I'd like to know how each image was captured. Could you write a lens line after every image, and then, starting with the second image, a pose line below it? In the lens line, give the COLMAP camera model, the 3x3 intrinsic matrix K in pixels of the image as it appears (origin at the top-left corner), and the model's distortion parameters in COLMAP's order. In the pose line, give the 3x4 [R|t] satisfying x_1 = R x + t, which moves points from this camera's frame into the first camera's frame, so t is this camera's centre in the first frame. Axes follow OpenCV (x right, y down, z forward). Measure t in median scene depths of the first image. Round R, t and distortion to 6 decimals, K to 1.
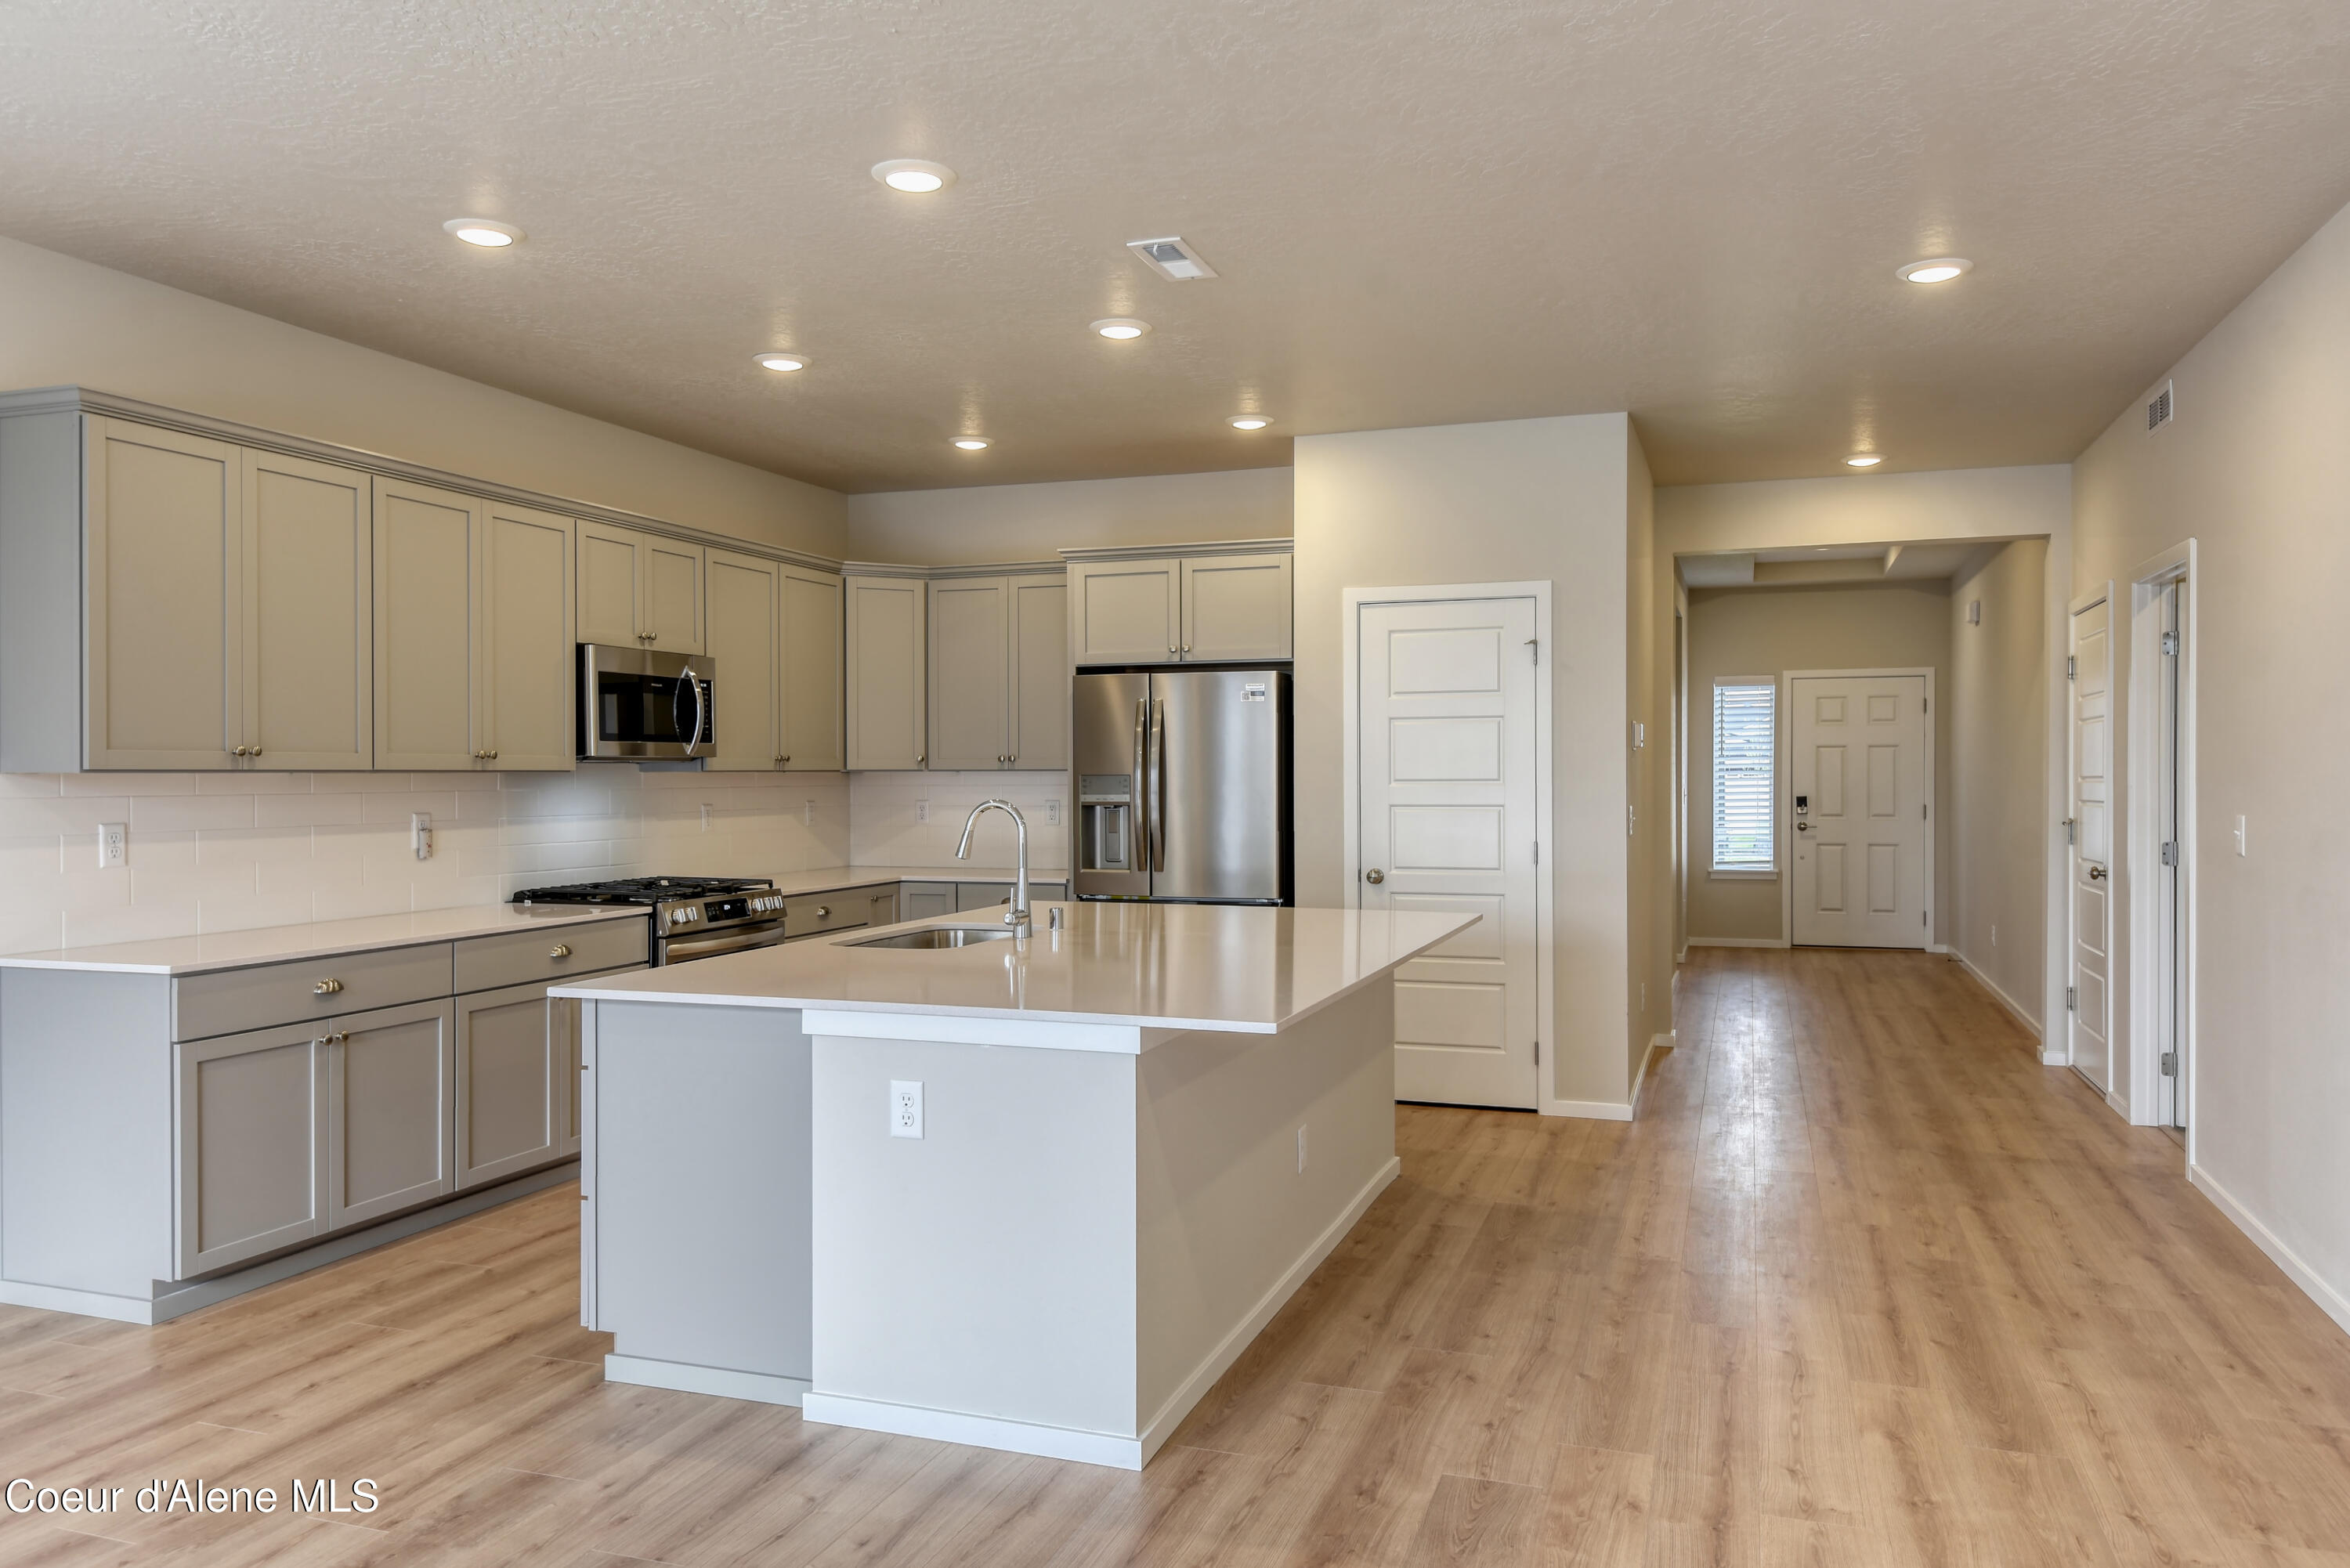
lens RADIAL K [[1630.0, 0, 1196.4], [0, 1630.0, 772.0], [0, 0, 1]] dist [0.033414, -0.020535]
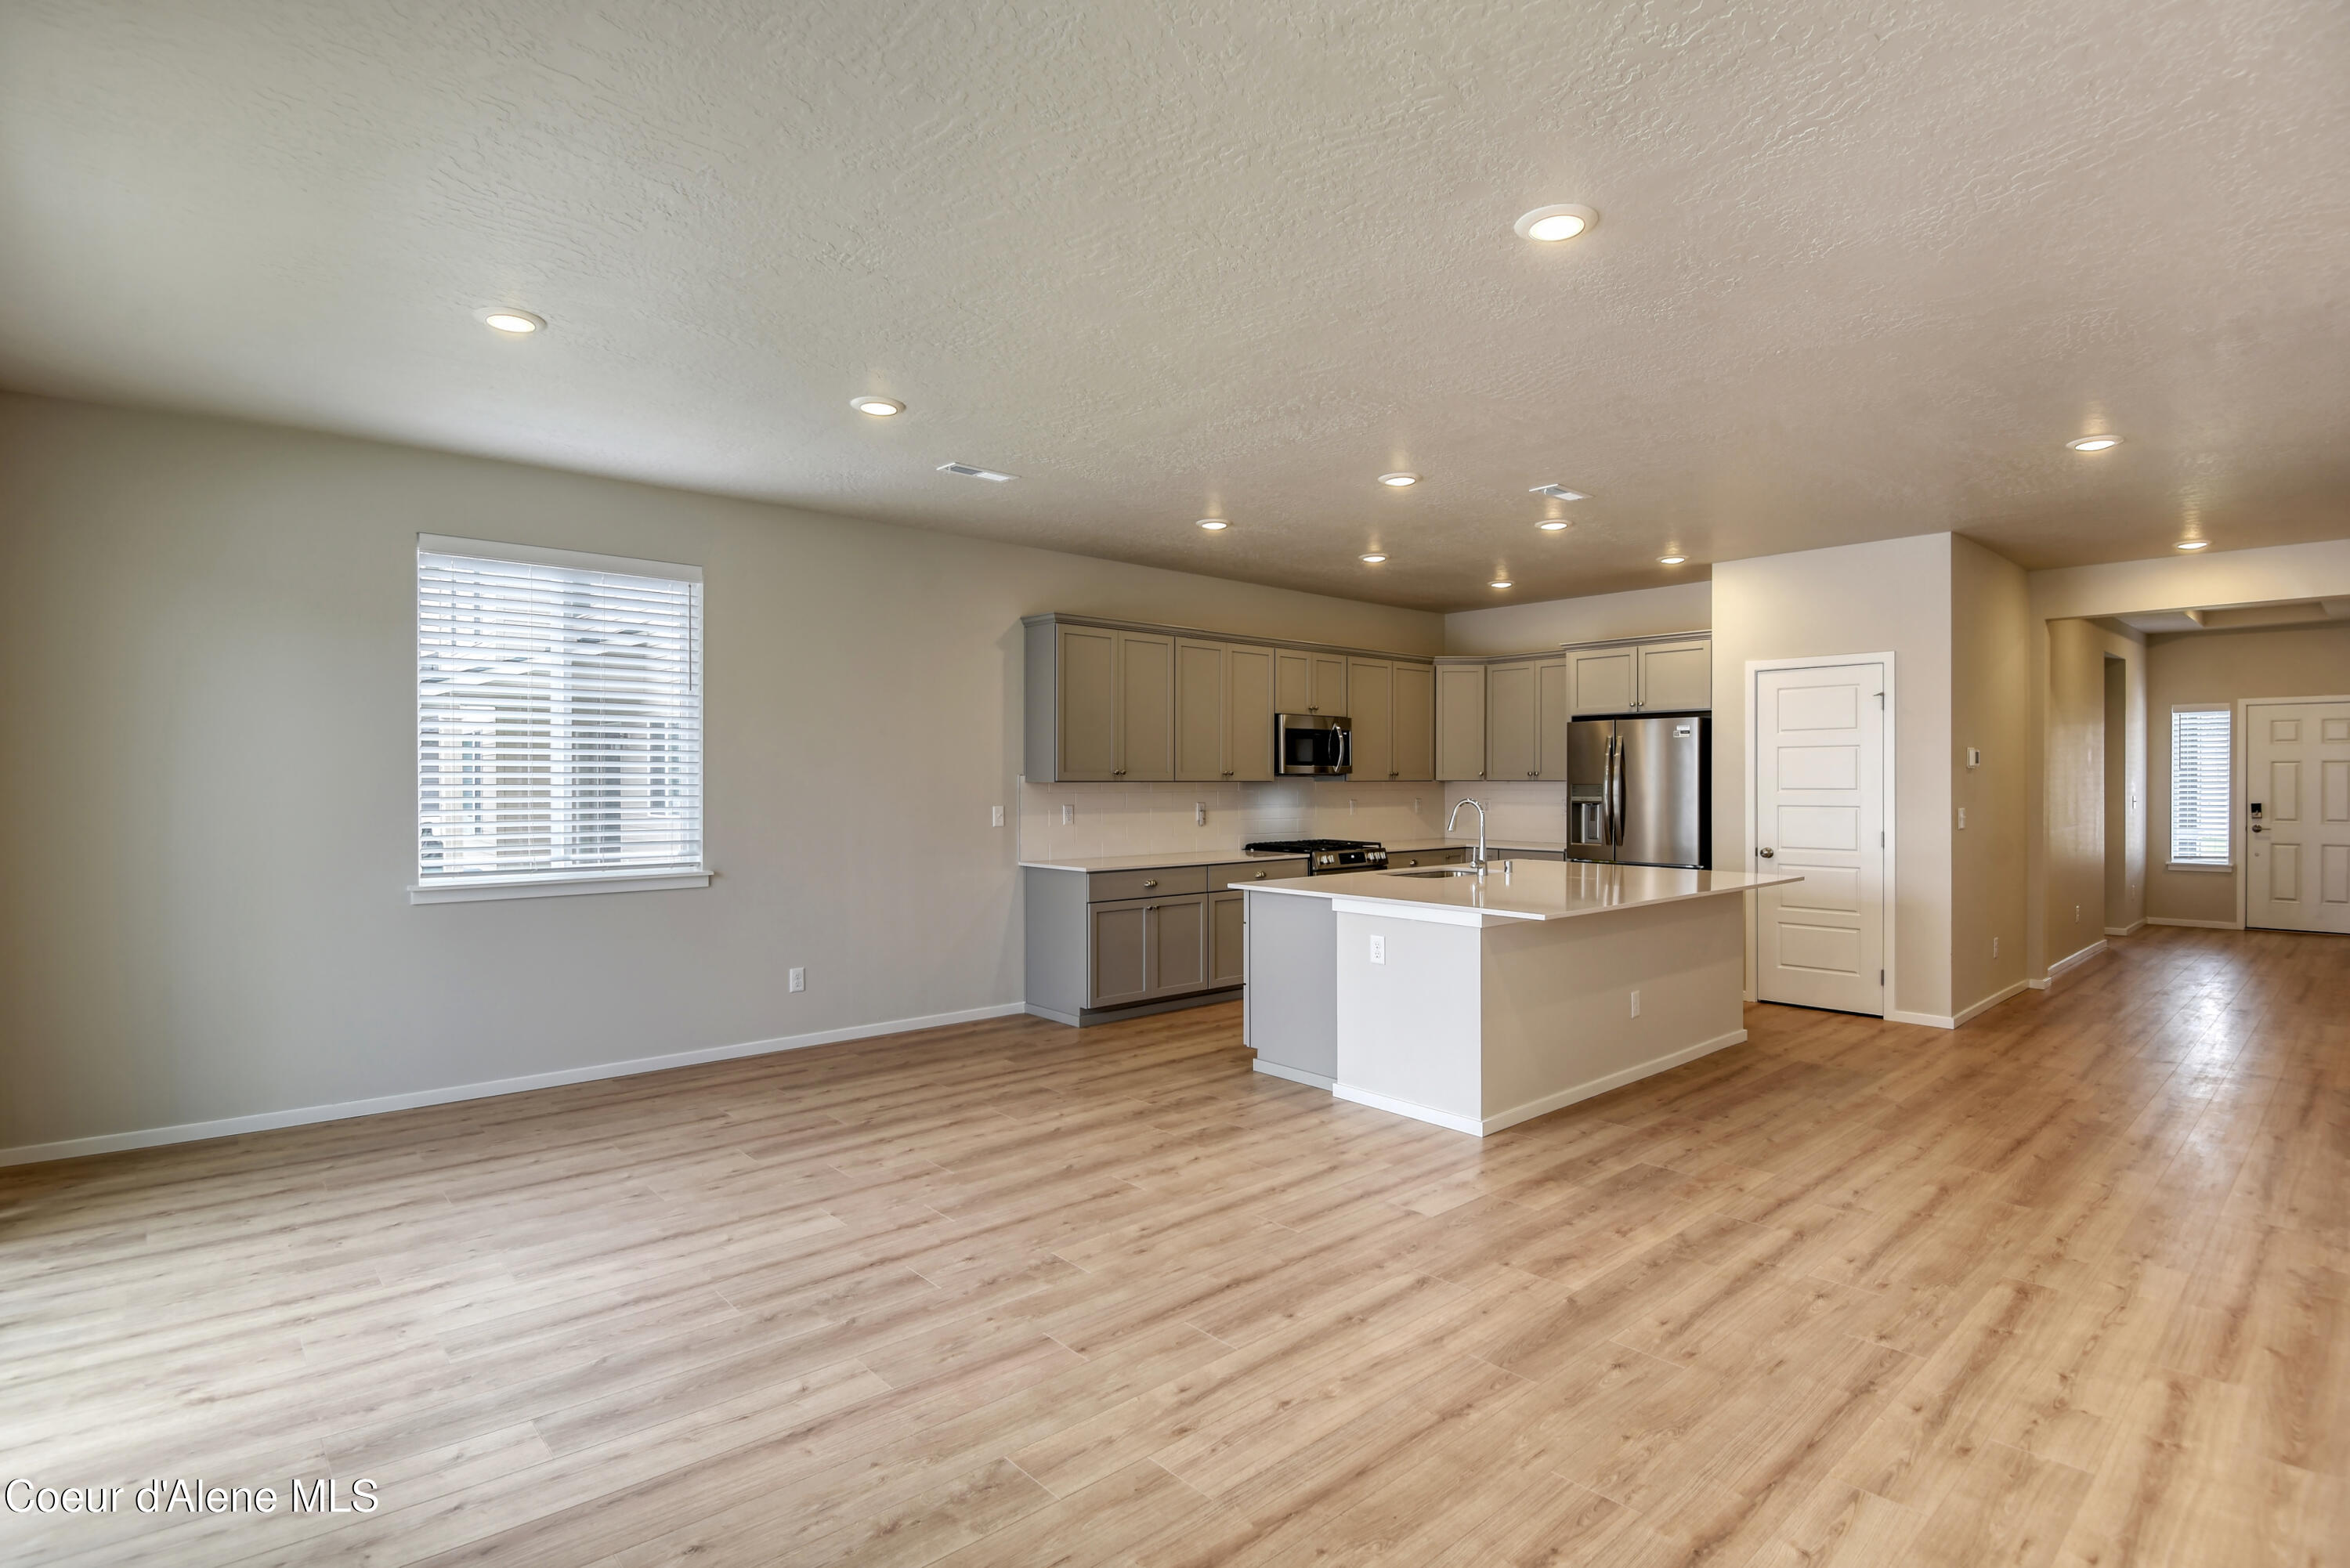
lens RADIAL K [[1146.2, 0, 1183.9], [0, 1146.2, 785.1], [0, 0, 1]] dist [-0.018441, -0.011803]
pose [[0.873377, 0.005351, -0.487016, 0.175280], [-0.002455, 0.999975, 0.006585, -0.004448], [0.487039, -0.004556, 0.873368, -0.207257]]
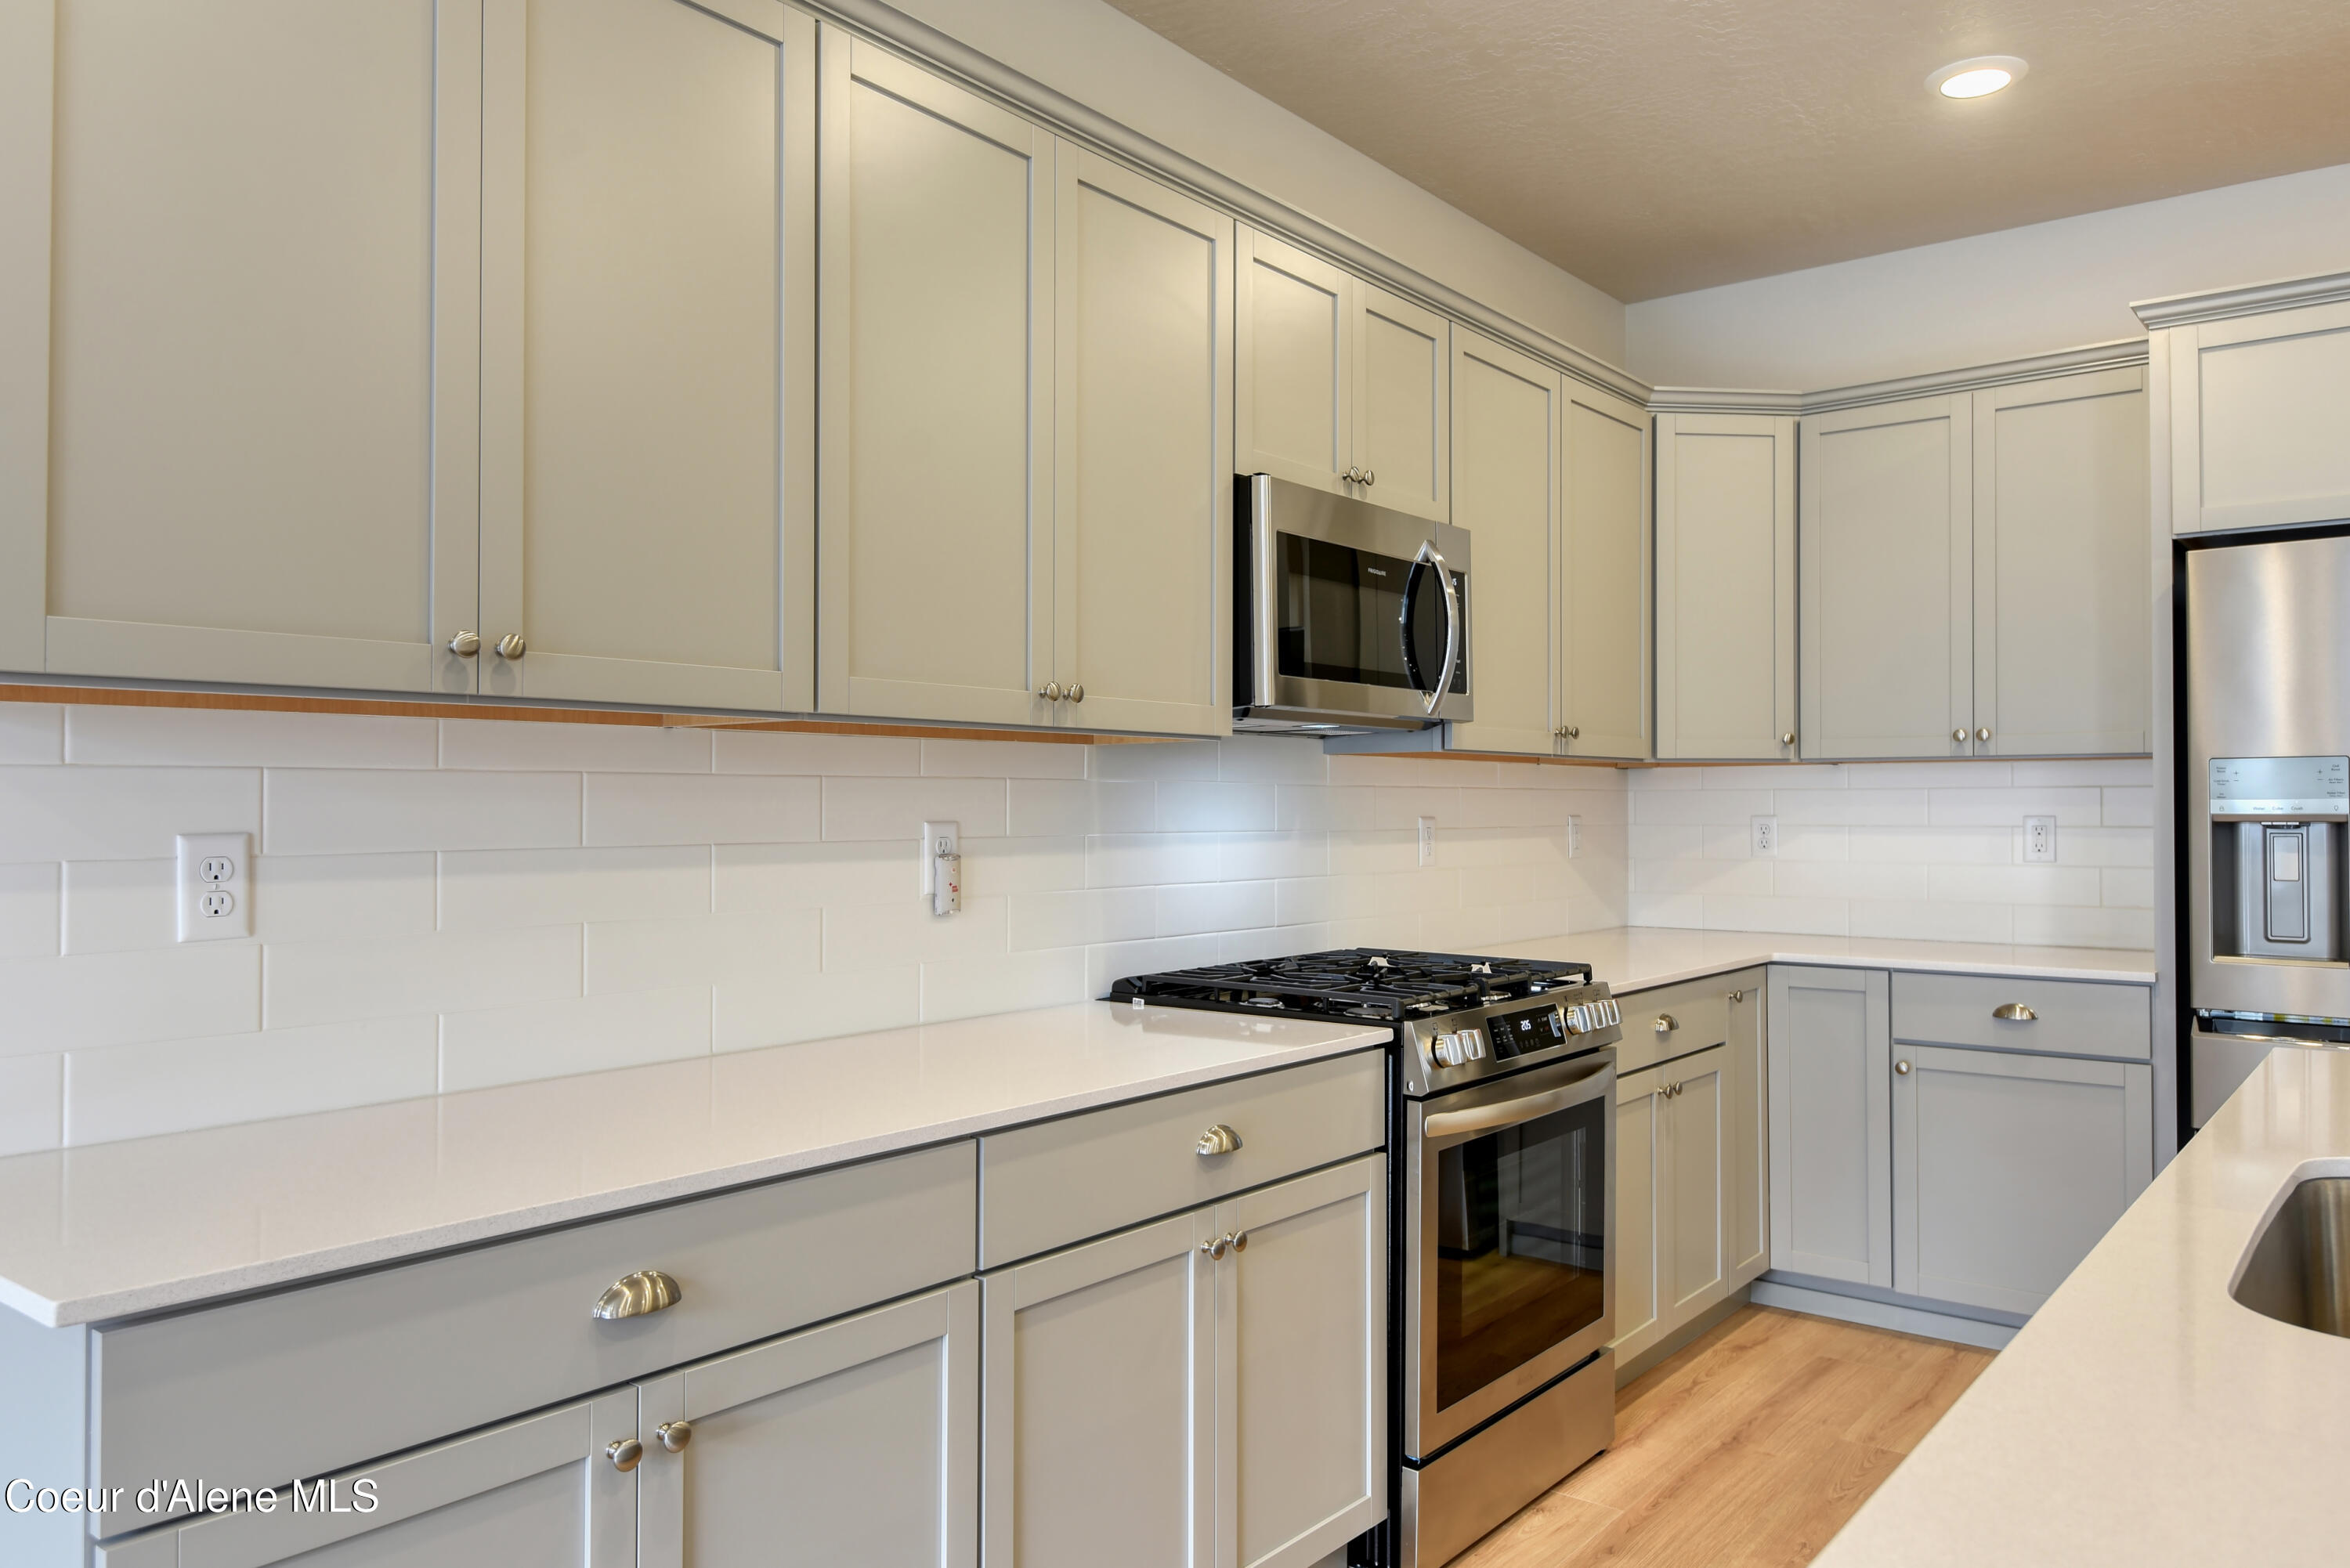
lens RADIAL K [[1630.0, 0, 1181.7], [0, 1630.0, 796.8], [0, 0, 1]] dist [0.033414, -0.020535]
pose [[0.939283, 0.000324, -0.343144, -0.228058], [-0.001845, 0.999990, -0.004105, 0.018933], [0.343139, 0.004488, 0.939274, 0.542619]]
